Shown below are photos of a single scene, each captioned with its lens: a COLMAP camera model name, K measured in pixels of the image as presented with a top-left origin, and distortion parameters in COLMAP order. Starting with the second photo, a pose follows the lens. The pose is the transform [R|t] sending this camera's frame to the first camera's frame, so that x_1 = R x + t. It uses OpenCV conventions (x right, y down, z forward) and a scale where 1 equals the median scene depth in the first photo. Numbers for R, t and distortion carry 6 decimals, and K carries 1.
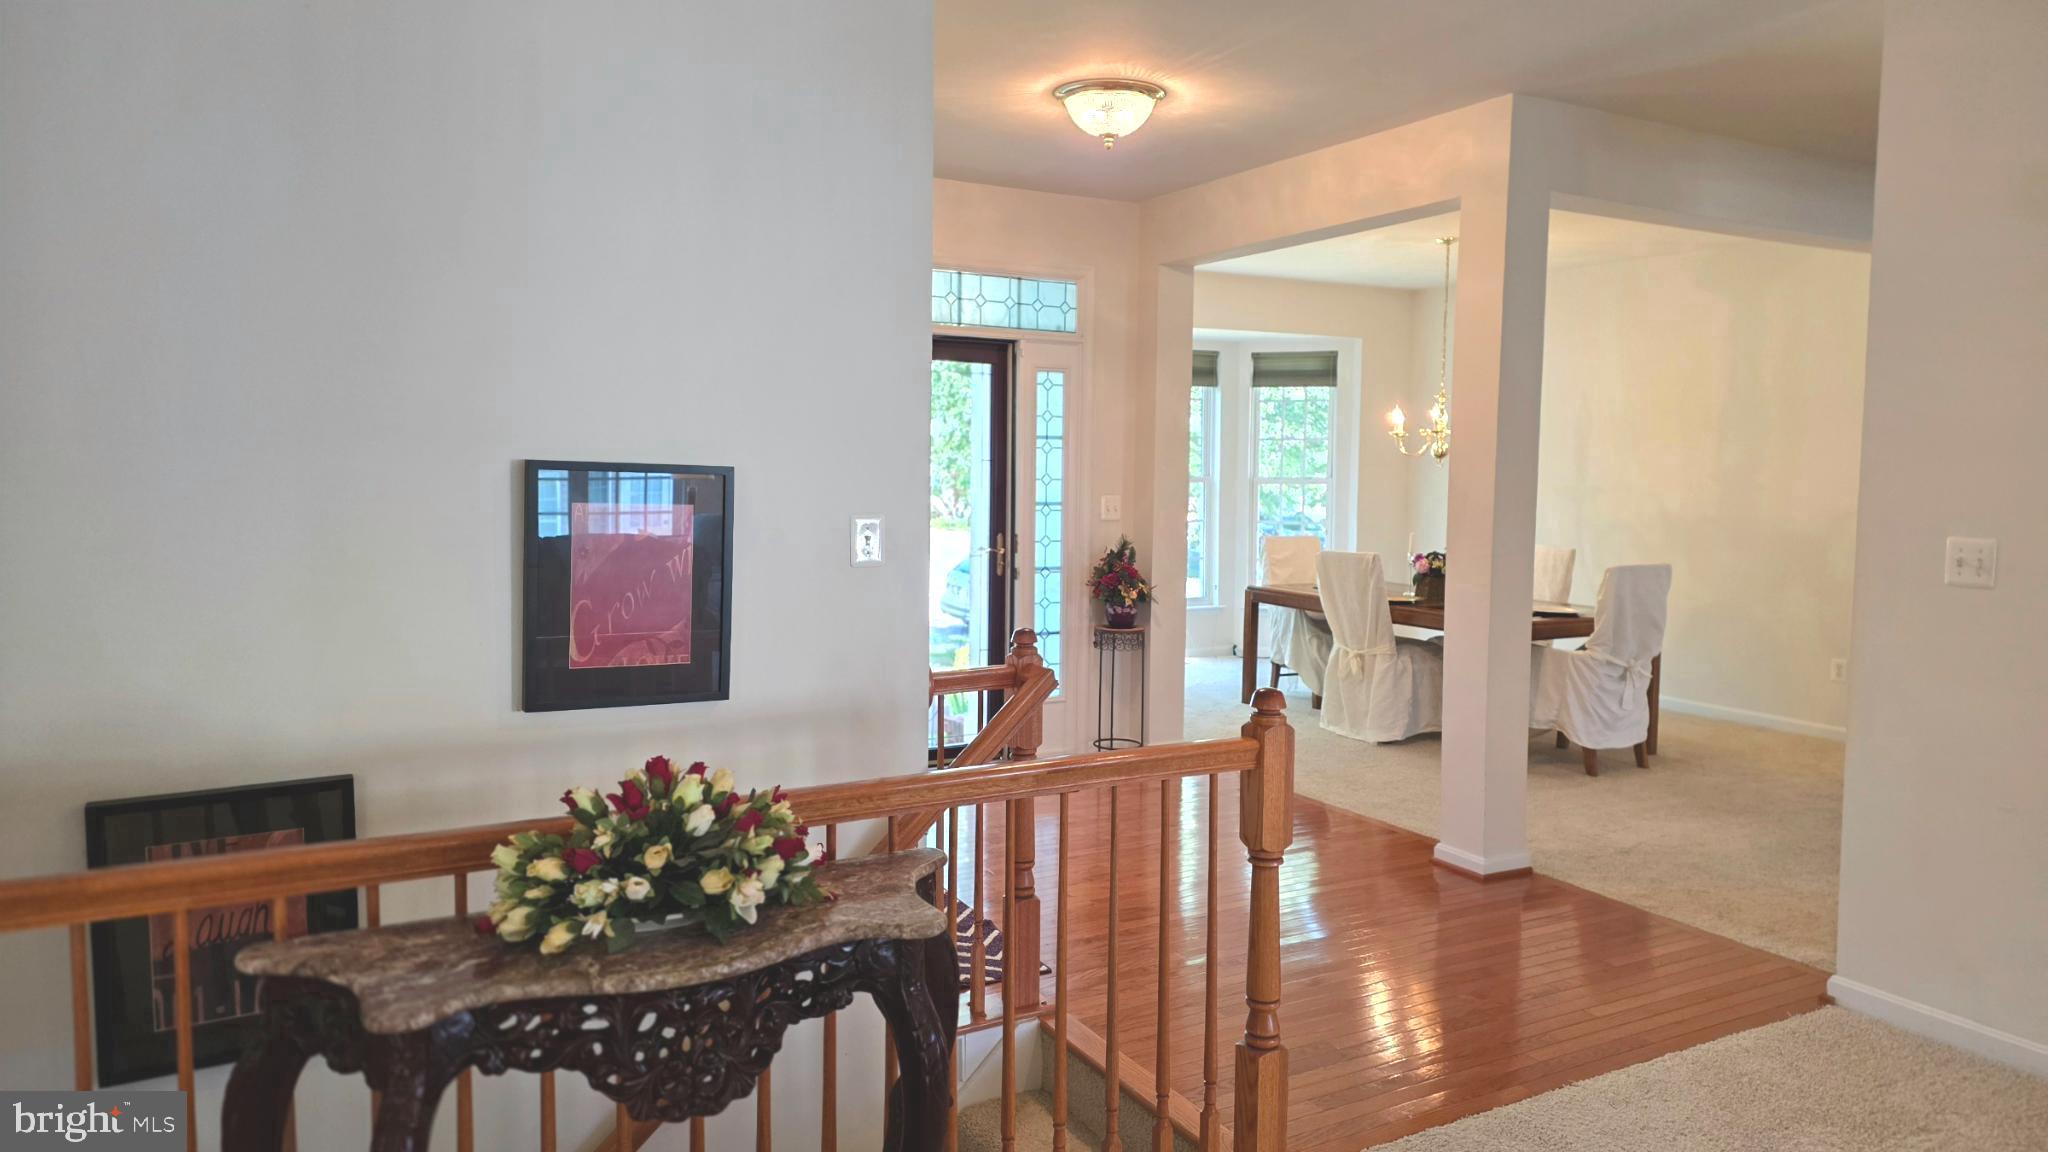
lens RADIAL K [[1328.1, 0, 1024.0], [0, 1328.1, 576.0], [0, 0, 1]] dist [0.033759, -0.002132]
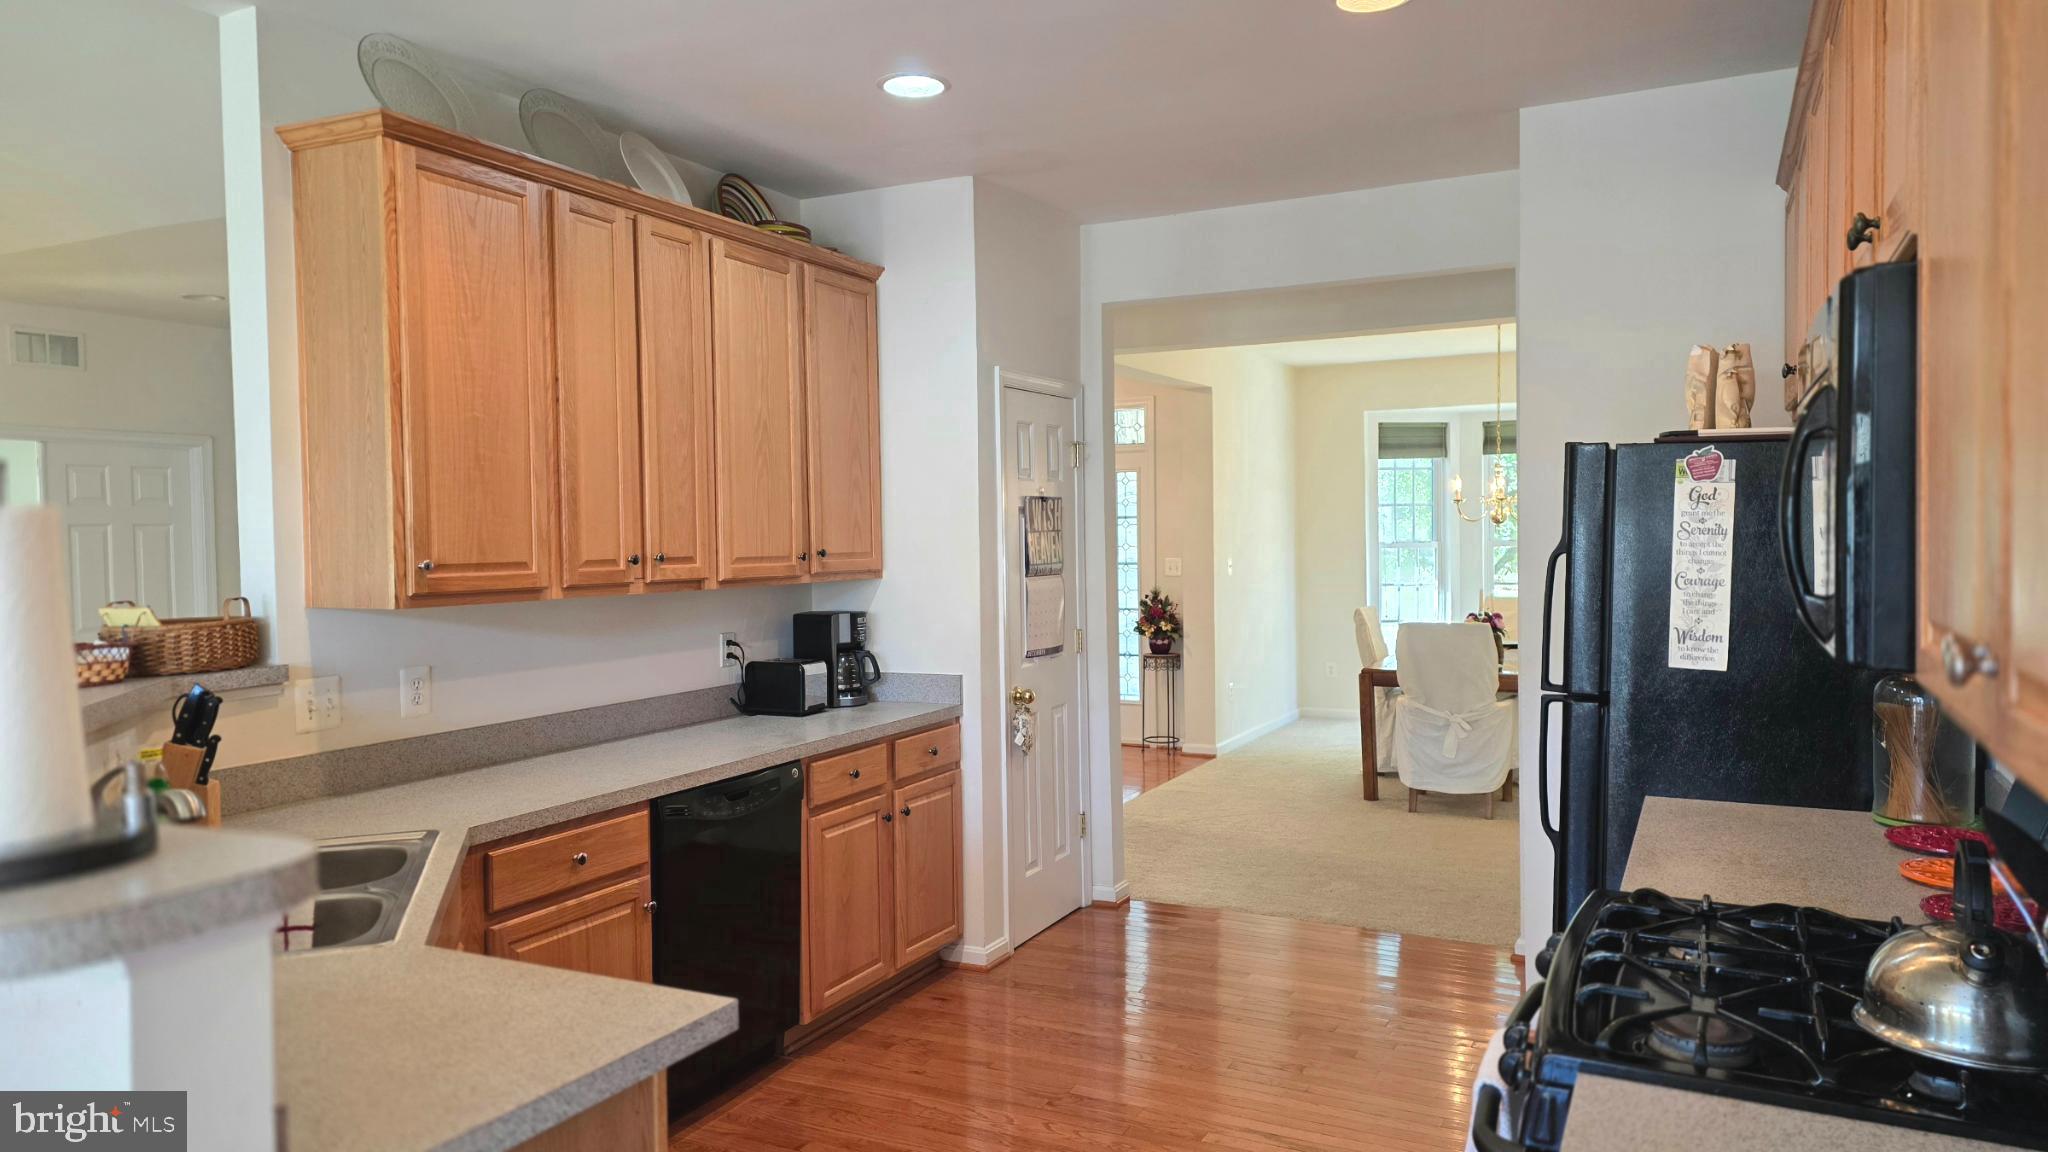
lens RADIAL K [[1328.1, 0, 1024.0], [0, 1328.1, 576.0], [0, 0, 1]] dist [0.033759, -0.002132]
pose [[0.559688, 0.007893, -0.828666, 1.164190], [-0.048137, 0.998576, -0.023001, -0.002730], [0.827304, 0.052763, 0.559271, 0.113329]]
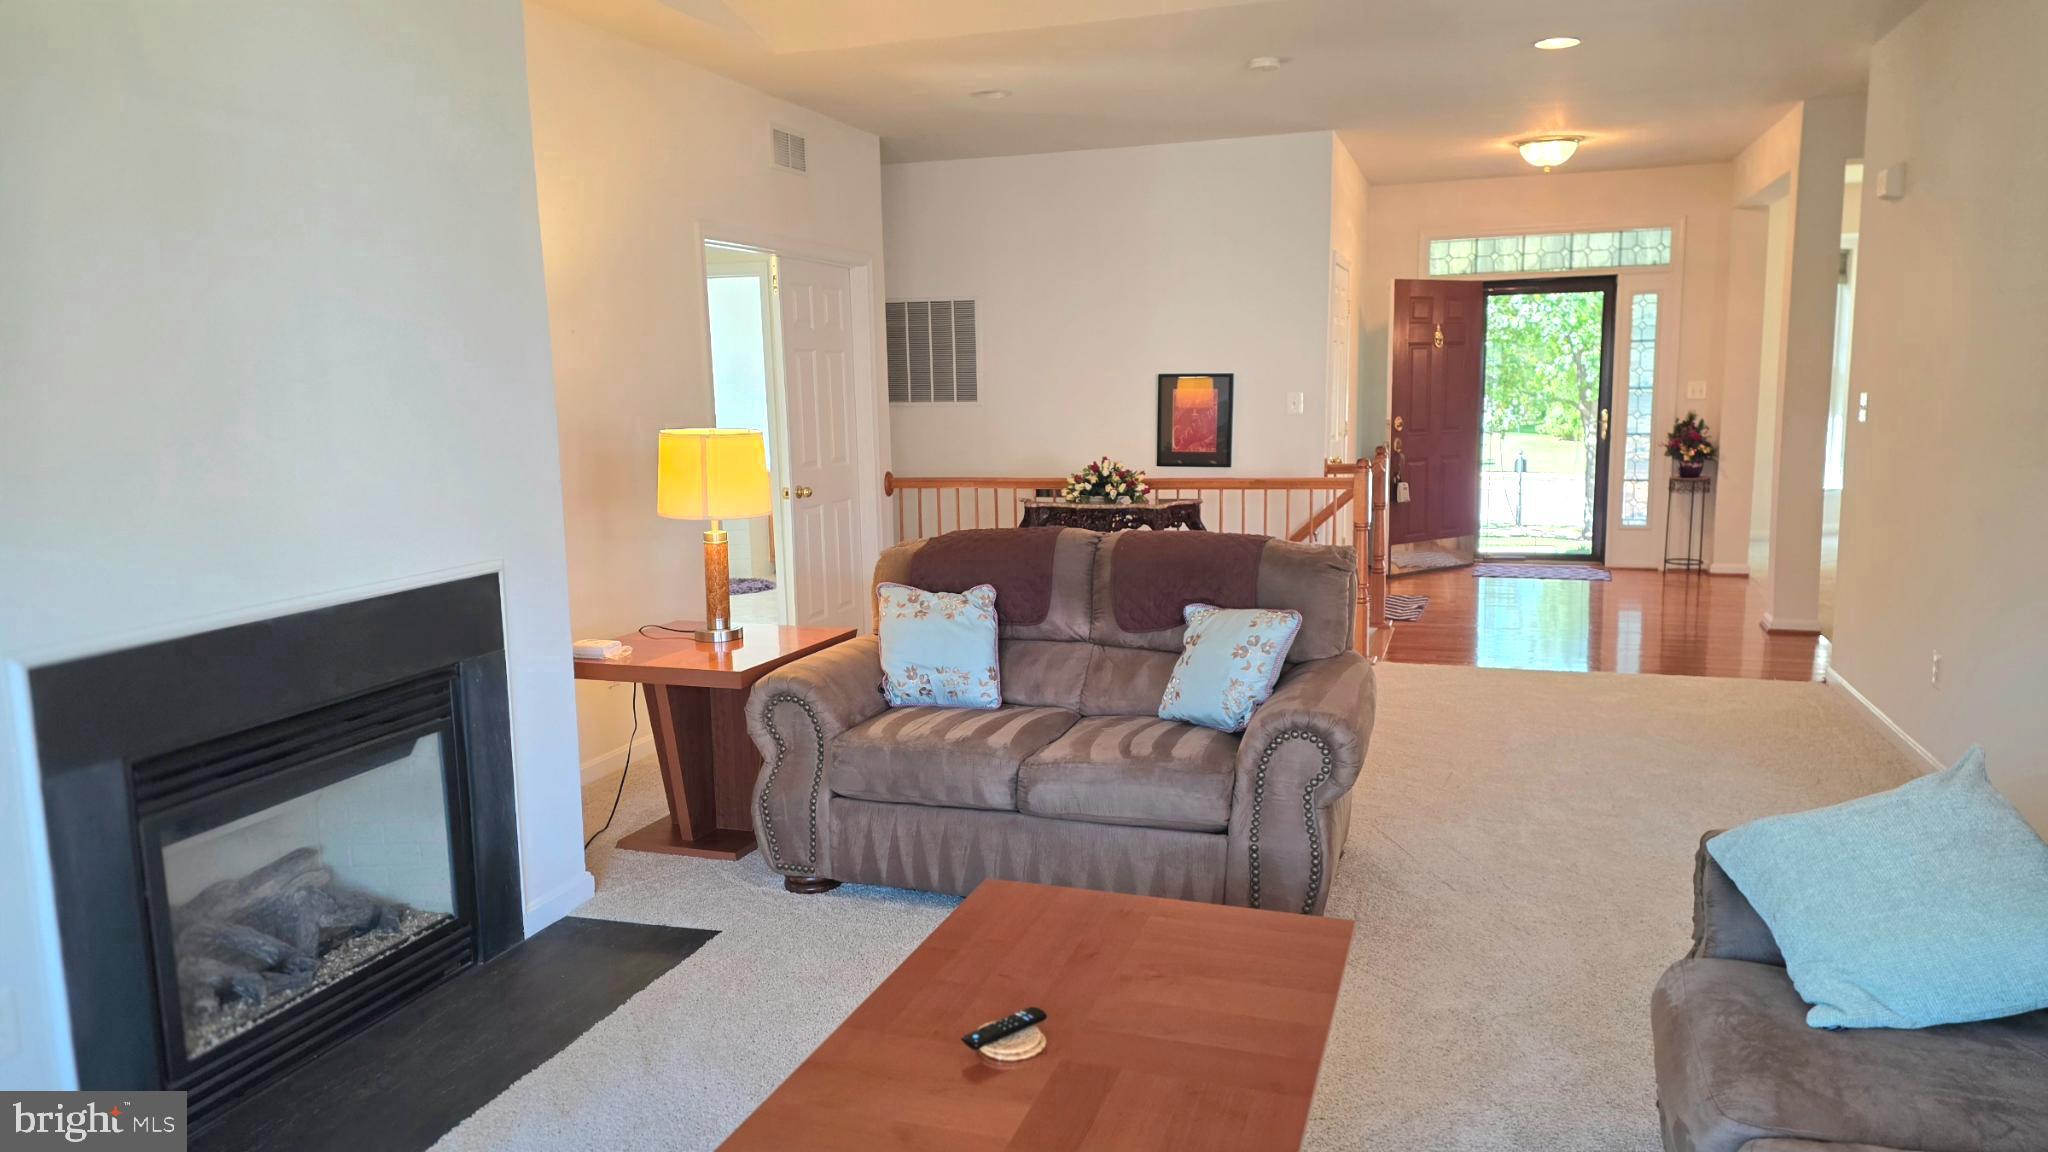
lens RADIAL K [[1328.1, 0, 1024.0], [0, 1328.1, 576.0], [0, 0, 1]] dist [0.033759, -0.002132]
pose [[0.667575, 0.083656, -0.739828, 0.671854], [-0.031318, 0.995943, 0.084356, 0.047397], [0.743883, -0.033144, 0.667487, -0.469764]]
